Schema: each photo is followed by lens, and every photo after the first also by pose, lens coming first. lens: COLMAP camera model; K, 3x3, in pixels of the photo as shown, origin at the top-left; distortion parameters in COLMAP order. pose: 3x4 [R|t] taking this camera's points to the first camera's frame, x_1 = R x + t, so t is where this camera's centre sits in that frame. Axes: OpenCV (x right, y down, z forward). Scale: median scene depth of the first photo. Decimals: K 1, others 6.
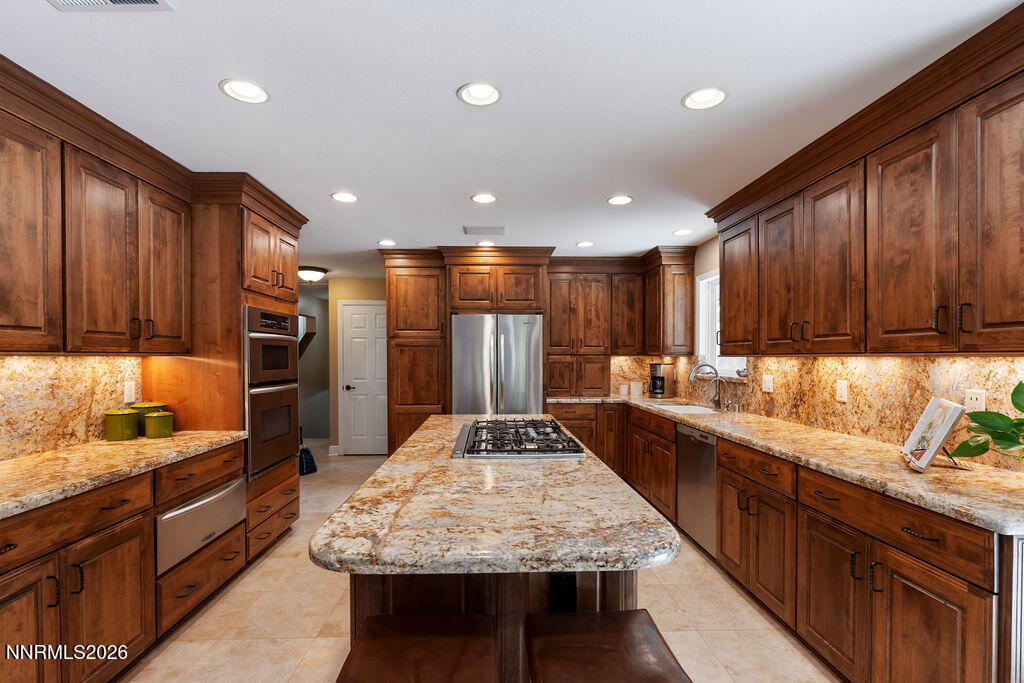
lens RADIAL K [[472.5, 0, 510.2], [0, 472.5, 361.1], [0, 0, 1]] dist [0.003134, 0.000383]
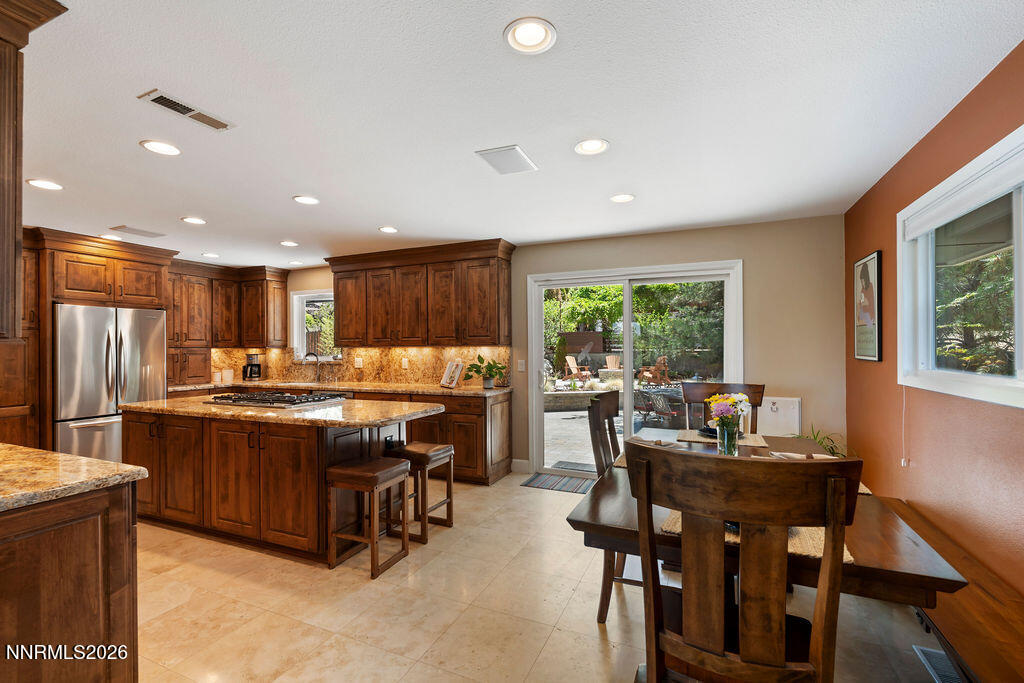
lens RADIAL K [[472.5, 0, 510.2], [0, 472.5, 361.1], [0, 0, 1]] dist [0.003134, 0.000383]
pose [[0.433514, -0.030267, 0.900639, -0.589544], [0.016768, 0.999534, 0.025520, 0.003735], [-0.900991, 0.004039, 0.433819, -0.200356]]
